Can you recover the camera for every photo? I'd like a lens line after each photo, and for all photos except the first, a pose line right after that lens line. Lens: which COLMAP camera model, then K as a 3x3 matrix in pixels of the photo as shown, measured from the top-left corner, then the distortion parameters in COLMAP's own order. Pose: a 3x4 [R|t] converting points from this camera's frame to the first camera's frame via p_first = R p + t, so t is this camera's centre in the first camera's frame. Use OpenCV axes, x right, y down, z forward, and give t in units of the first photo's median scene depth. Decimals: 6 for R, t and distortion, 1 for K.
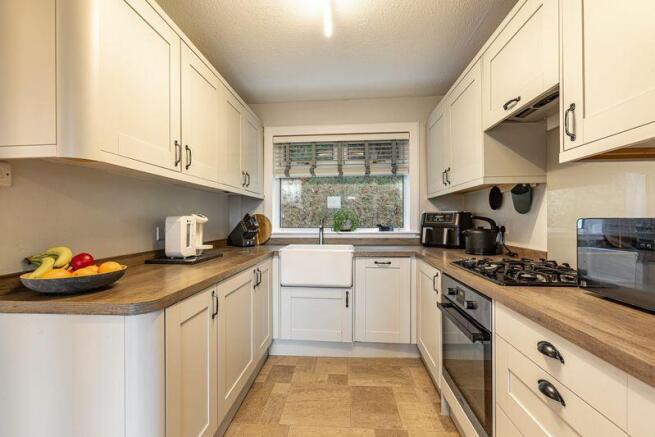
lens RADIAL K [[293.2, 0, 326.8], [0, 293.2, 217.6], [0, 0, 1]] dist [-0.003258, 0.000447]
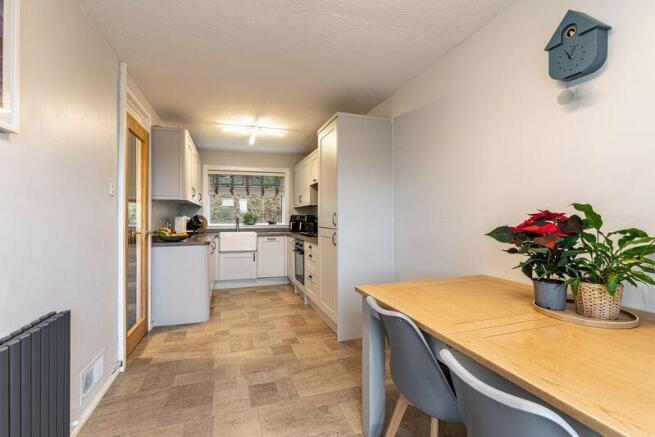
lens RADIAL K [[293.2, 0, 326.8], [0, 293.2, 217.6], [0, 0, 1]] dist [-0.003258, 0.000447]
pose [[0.921994, 0.001705, 0.387200, -0.281012], [-0.003537, 0.999986, 0.004018, -0.009135], [-0.387187, -0.005074, 0.921987, -1.189616]]
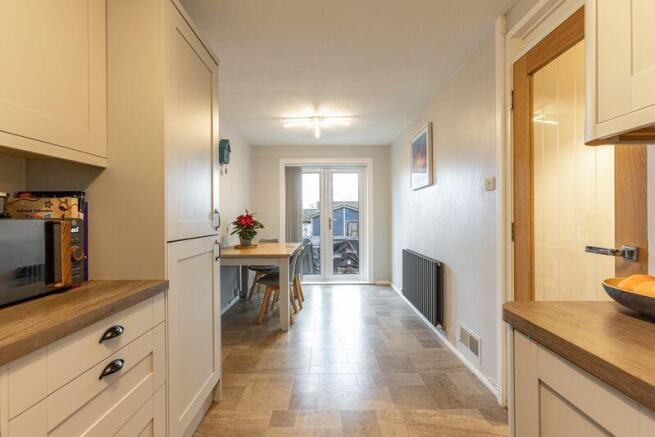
lens RADIAL K [[293.2, 0, 326.8], [0, 293.2, 217.6], [0, 0, 1]] dist [-0.003258, 0.000447]
pose [[-0.997159, 0.009119, -0.074773, 0.003004], [0.009387, 0.999951, -0.003229, 0.004958], [0.074739, -0.003921, -0.997195, 0.812198]]
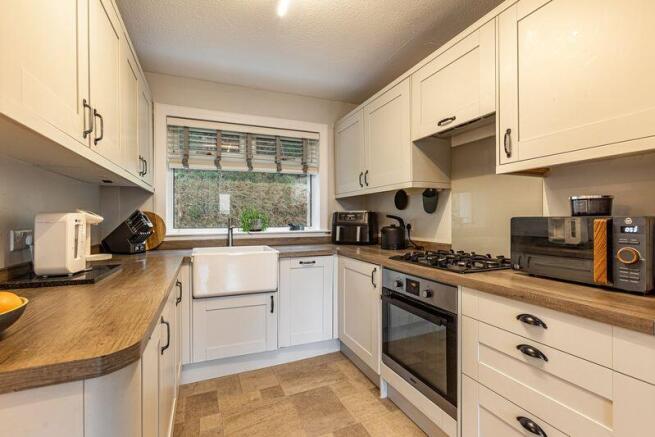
lens RADIAL K [[293.2, 0, 326.8], [0, 293.2, 217.6], [0, 0, 1]] dist [-0.003258, 0.000447]
pose [[0.886010, 0.000796, 0.463665, -0.227092], [-0.002008, 0.999996, 0.002119, 0.001764], [-0.463662, -0.002809, 0.886008, 0.104801]]
